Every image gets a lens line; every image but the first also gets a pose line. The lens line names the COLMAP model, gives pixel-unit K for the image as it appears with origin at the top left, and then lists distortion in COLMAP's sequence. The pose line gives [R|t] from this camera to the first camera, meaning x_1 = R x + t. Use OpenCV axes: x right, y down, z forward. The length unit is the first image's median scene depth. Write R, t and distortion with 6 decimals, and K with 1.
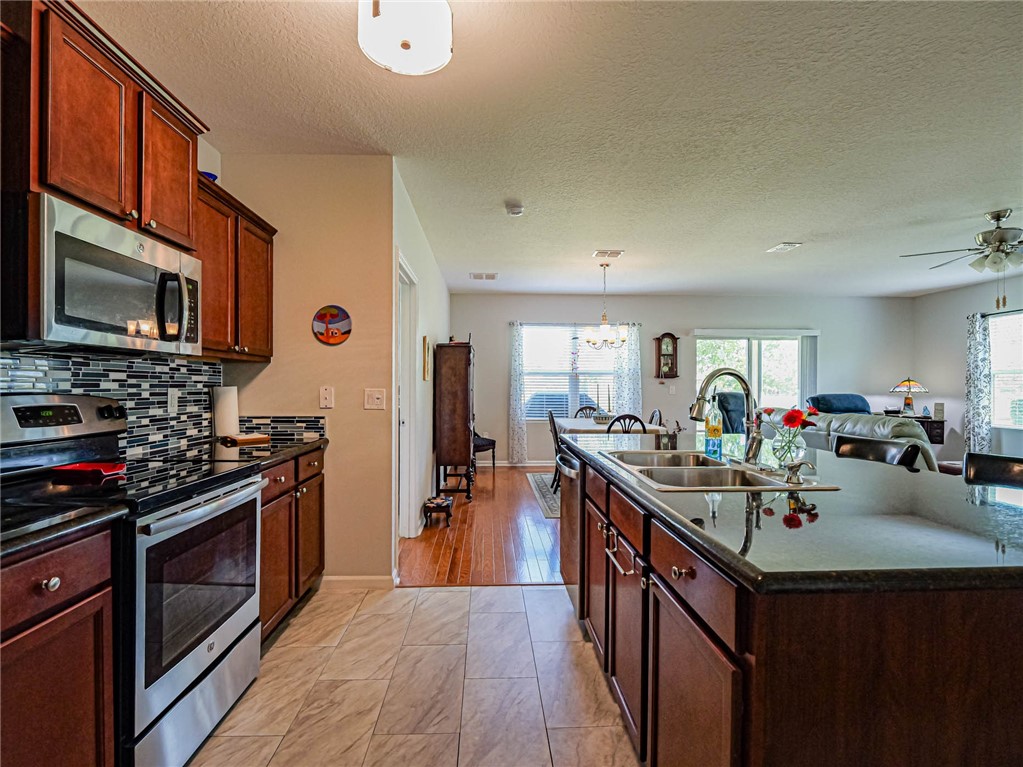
lens RADIAL K [[496.9, 0, 509.5], [0, 496.9, 389.2], [0, 0, 1]] dist [-0.014813, -0.000269]
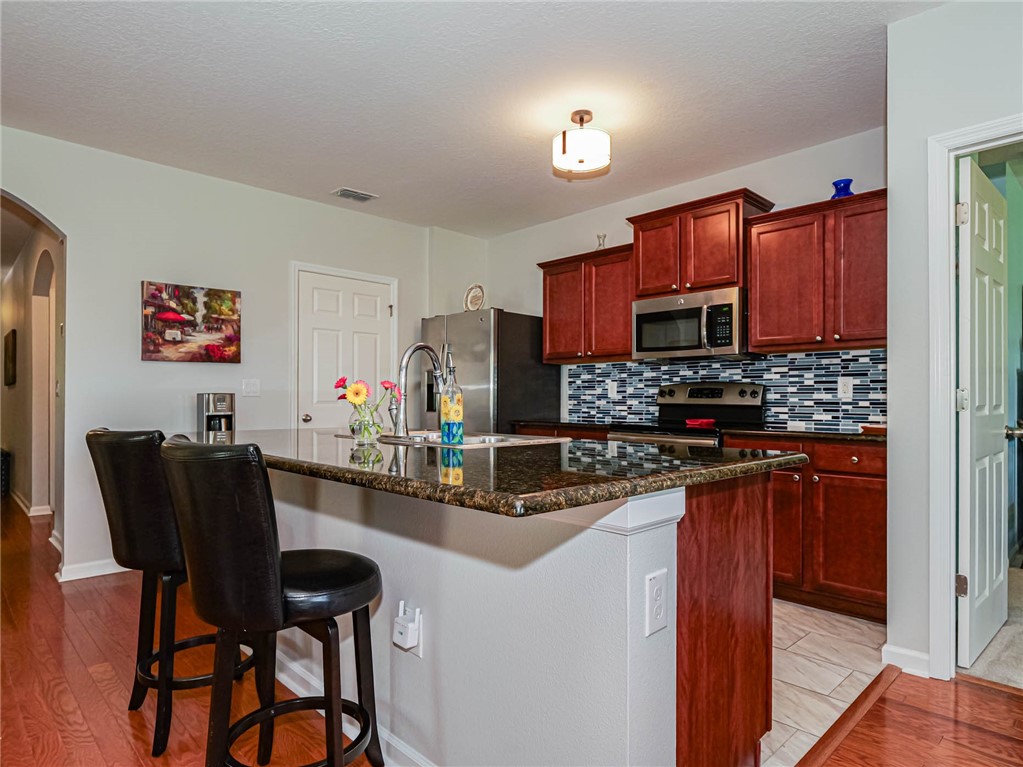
lens RADIAL K [[602.5, 0, 508.3], [0, 602.5, 397.9], [0, 0, 1]] dist [-0.002470, -0.002972]
pose [[-0.747519, -0.004906, -0.664222, 0.730244], [-0.008024, 0.999966, 0.001645, 0.044358], [0.664192, 0.006560, -0.747534, 1.329278]]
